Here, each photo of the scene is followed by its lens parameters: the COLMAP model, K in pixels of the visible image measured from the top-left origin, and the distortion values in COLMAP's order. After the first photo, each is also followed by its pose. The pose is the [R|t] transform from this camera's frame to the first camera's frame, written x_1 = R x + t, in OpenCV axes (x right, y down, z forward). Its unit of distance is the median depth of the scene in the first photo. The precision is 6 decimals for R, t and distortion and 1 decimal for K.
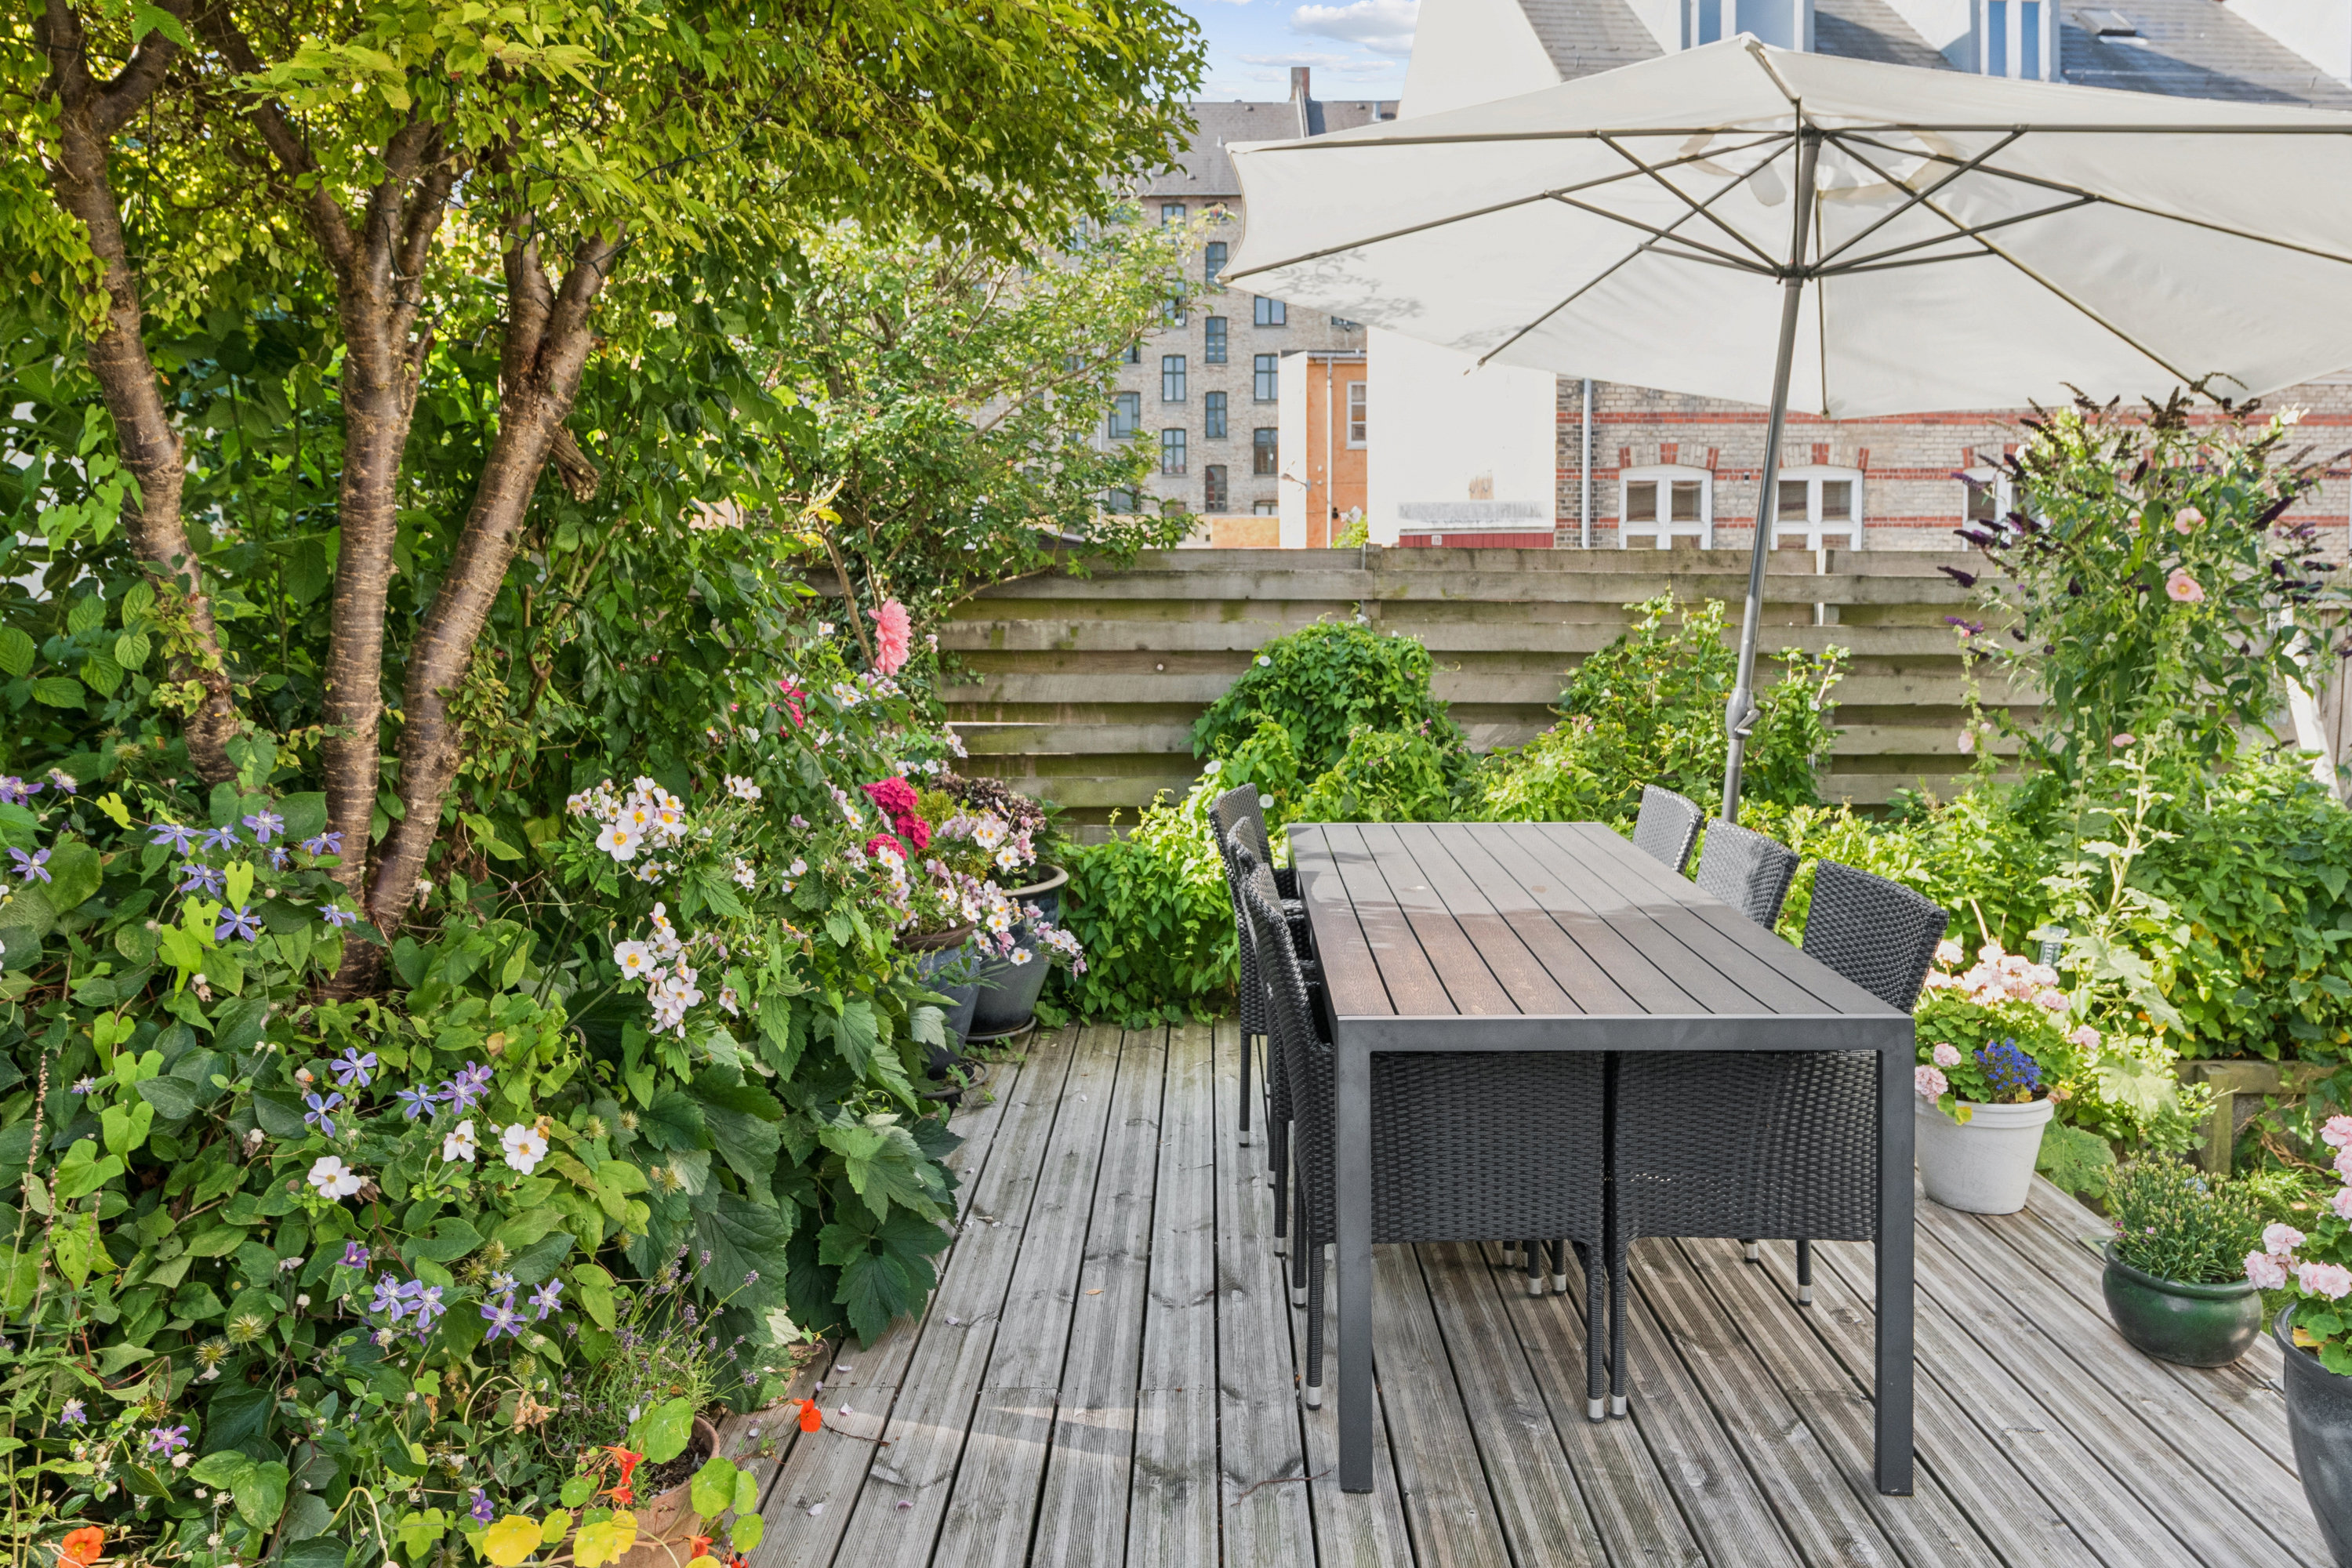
lens RADIAL K [[1595.6, 0, 1179.7], [0, 1595.6, 598.9], [0, 0, 1]] dist [0.011315, -0.001717]
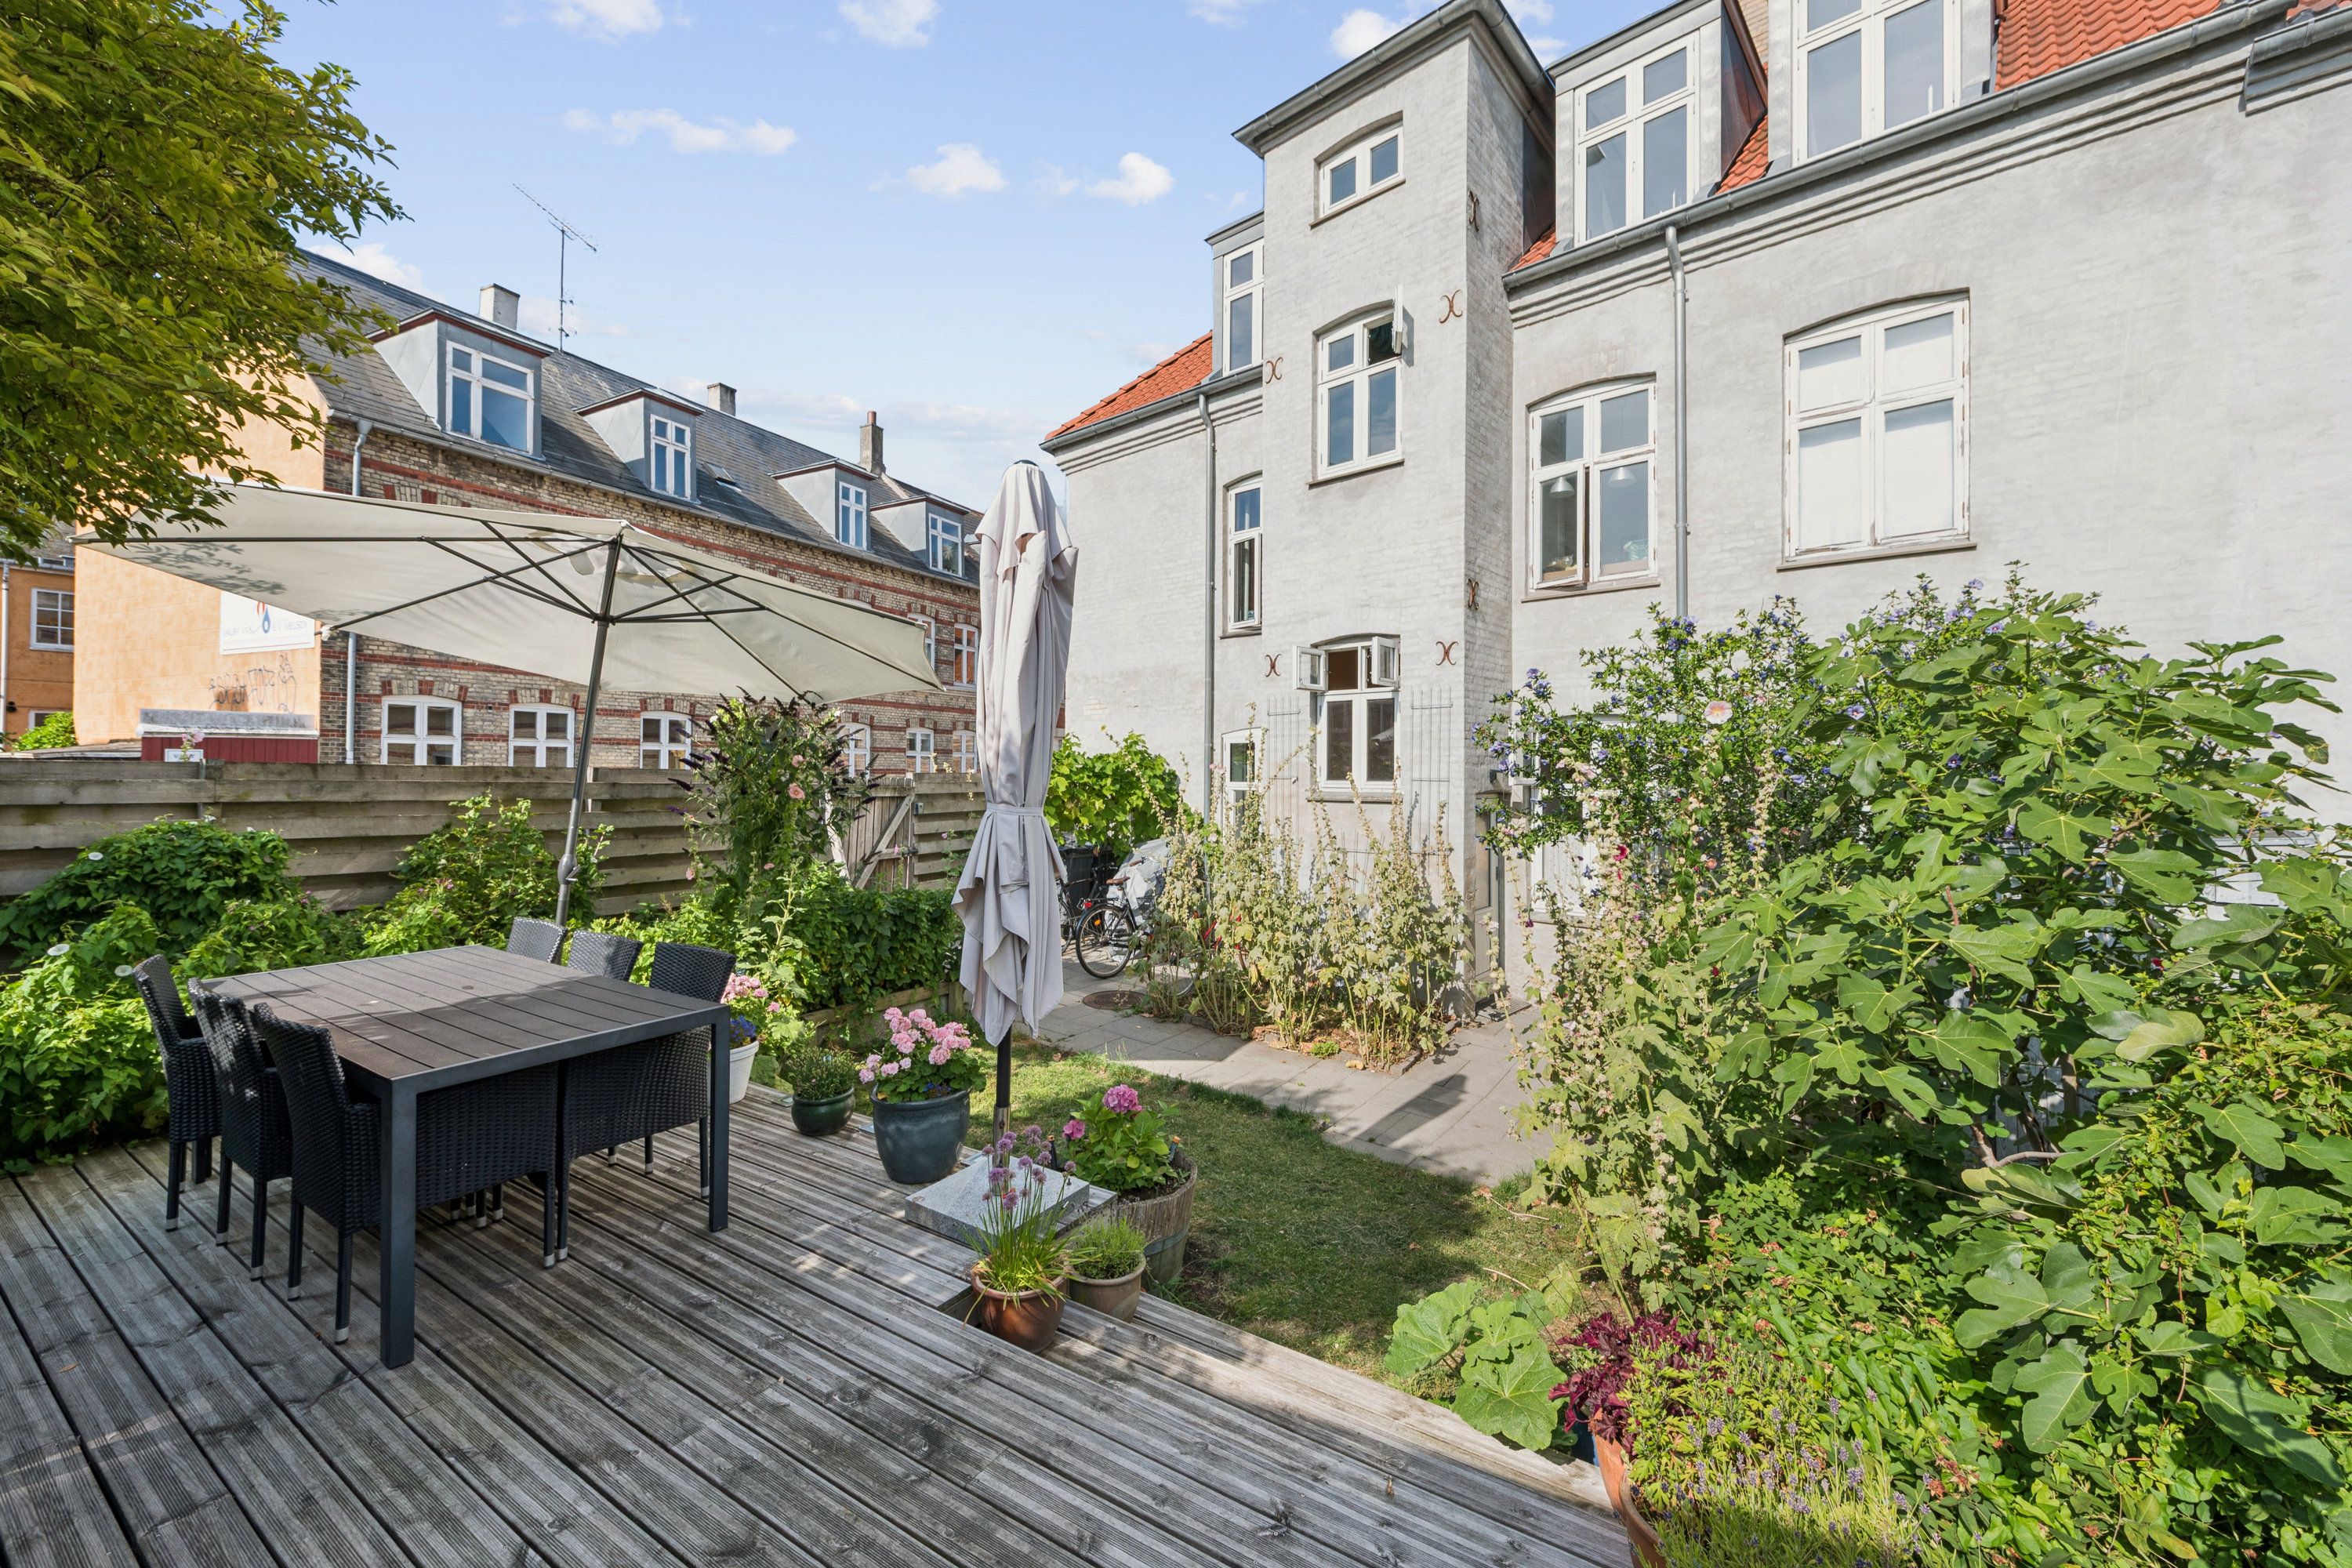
lens RADIAL K [[918.7, 0, 1176.0], [0, 918.7, 784.0], [0, 0, 1]] dist [-0.009736, -0.000240]
pose [[0.550836, -0.006498, 0.834589, -0.090242], [0.008946, 0.999958, 0.001881, -0.012598], [-0.834566, 0.006430, 0.550871, -0.070714]]
